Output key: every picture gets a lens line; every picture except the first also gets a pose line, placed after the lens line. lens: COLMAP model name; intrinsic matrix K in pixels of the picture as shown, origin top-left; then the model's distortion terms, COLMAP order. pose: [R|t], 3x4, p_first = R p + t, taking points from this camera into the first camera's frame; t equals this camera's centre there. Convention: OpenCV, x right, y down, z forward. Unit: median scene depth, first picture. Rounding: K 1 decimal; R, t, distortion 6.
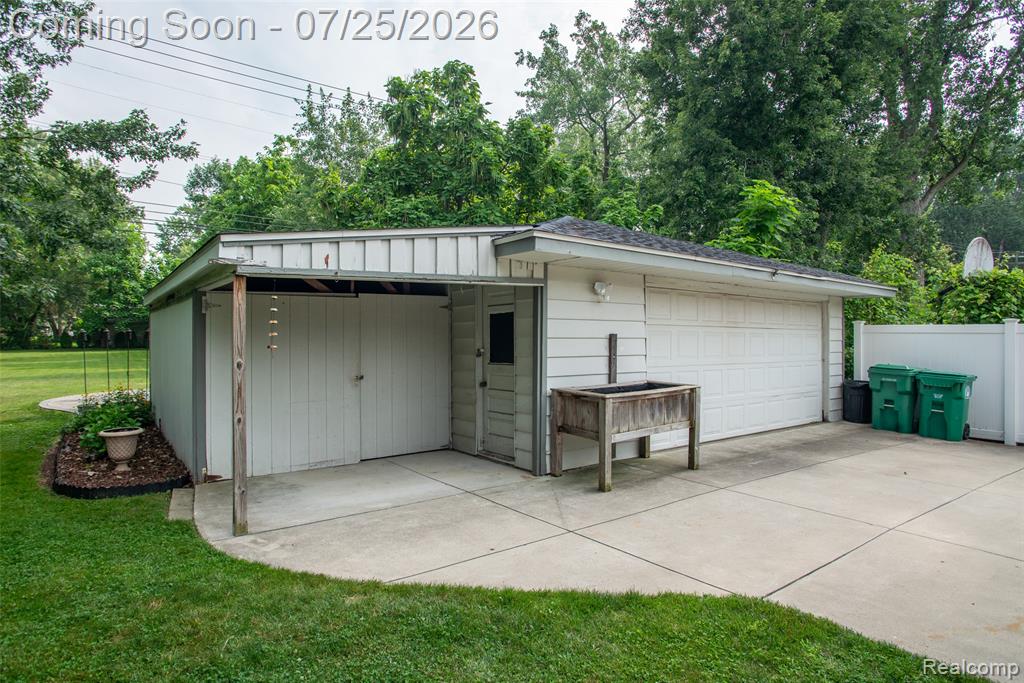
lens RADIAL K [[594.9, 0, 509.4], [0, 594.9, 326.1], [0, 0, 1]] dist [-0.016977, 0.000244]
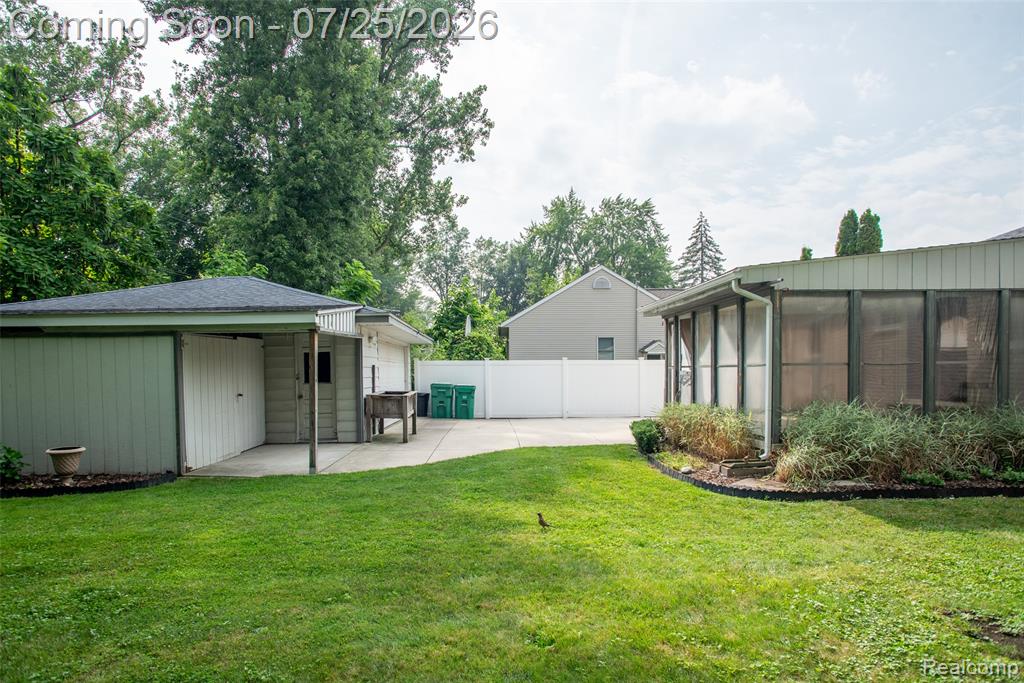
lens RADIAL K [[594.9, 0, 509.4], [0, 594.9, 326.1], [0, 0, 1]] dist [-0.016977, 0.000244]
pose [[0.593062, 0.052680, 0.803432, -0.452420], [-0.007372, 0.998171, -0.060007, 0.000195], [-0.805123, 0.029665, 0.592365, -0.173273]]
